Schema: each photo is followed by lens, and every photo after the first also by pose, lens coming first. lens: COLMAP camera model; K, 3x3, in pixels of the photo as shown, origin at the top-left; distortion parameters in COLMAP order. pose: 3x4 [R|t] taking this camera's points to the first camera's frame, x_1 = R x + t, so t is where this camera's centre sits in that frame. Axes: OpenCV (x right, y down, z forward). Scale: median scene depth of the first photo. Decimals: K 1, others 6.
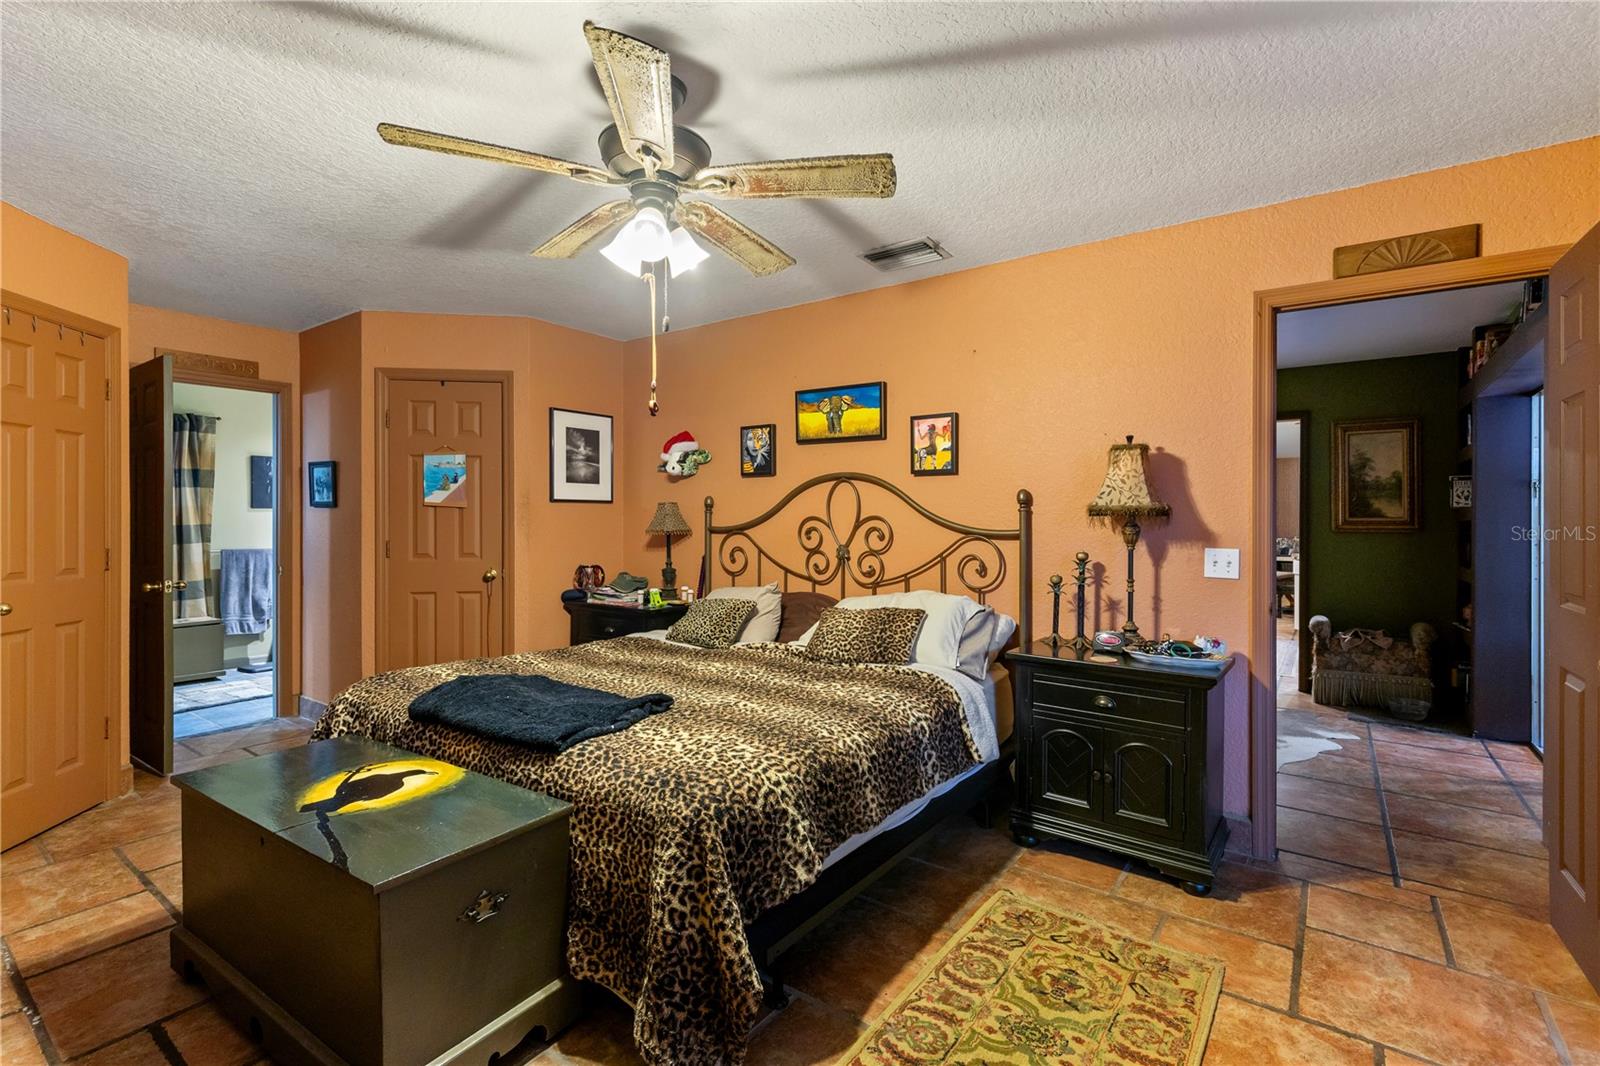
lens RADIAL K [[750.5, 0, 797.0], [0, 750.5, 514.7], [0, 0, 1]] dist [0.009578, -0.000244]
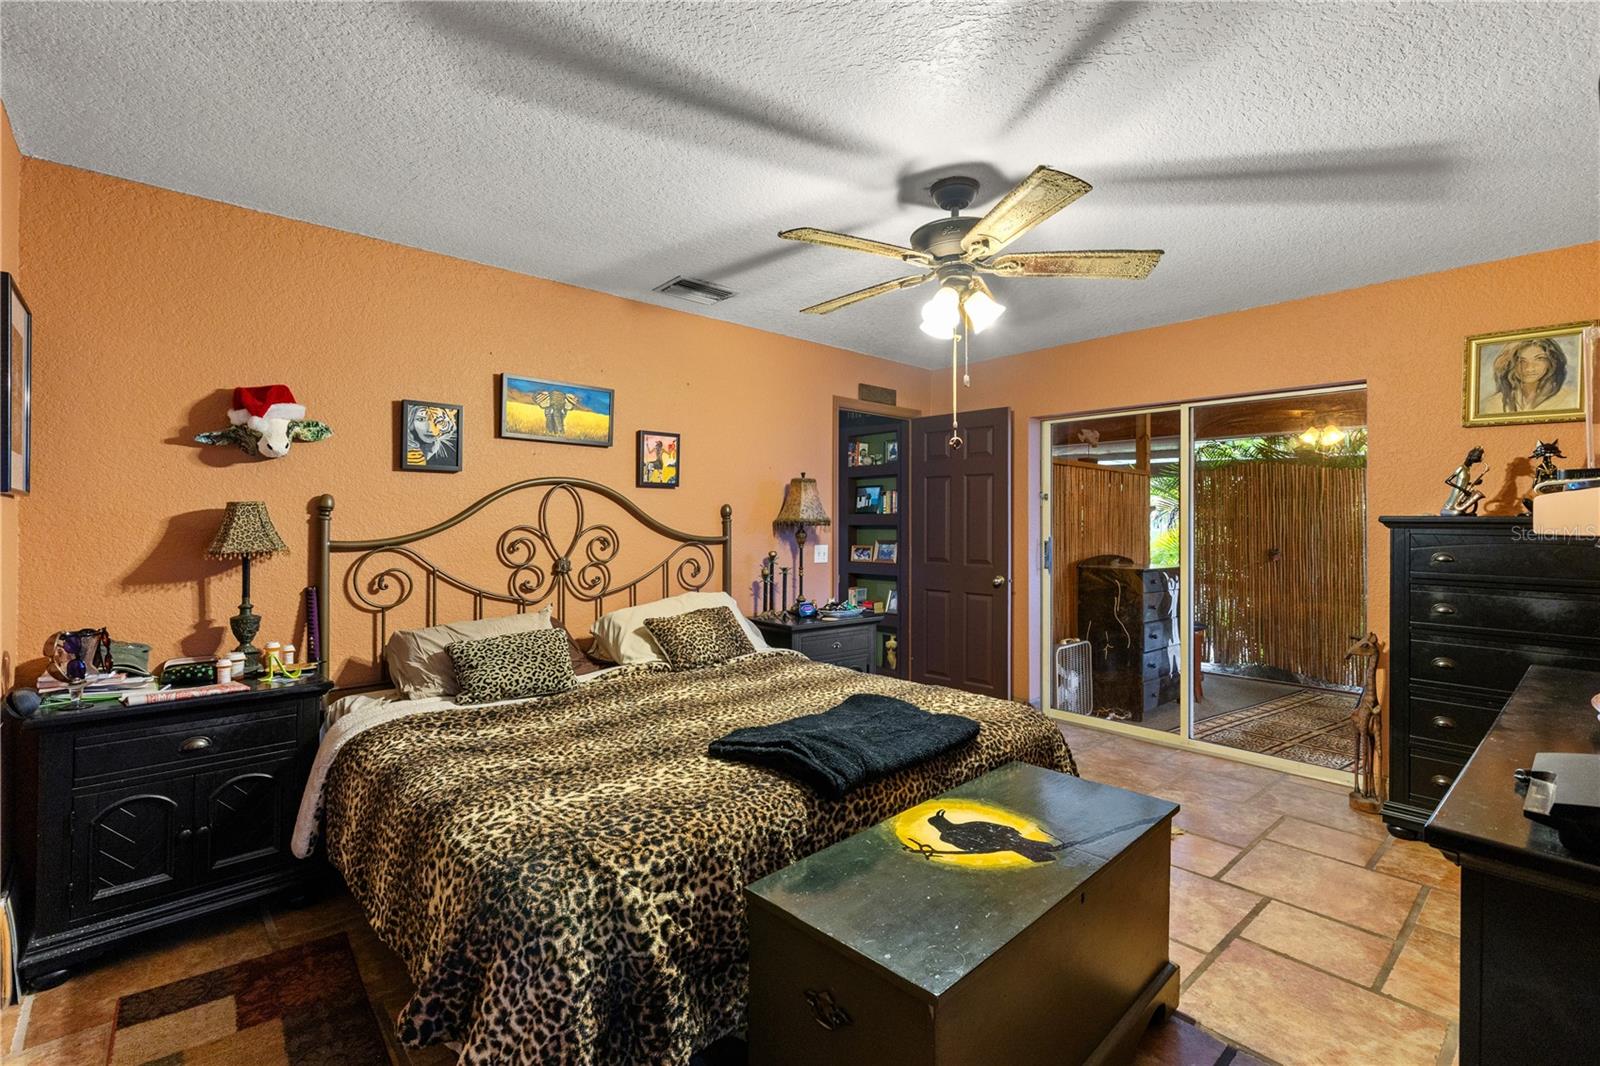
lens RADIAL K [[732.0, 0, 816.9], [0, 732.0, 519.1], [0, 0, 1]] dist [0.021471, -0.000152]
pose [[0.170575, 0.003455, 0.985339, -0.832553], [-0.007786, 0.999967, -0.002158, -0.006841], [-0.985314, -0.007304, 0.170596, 0.596159]]
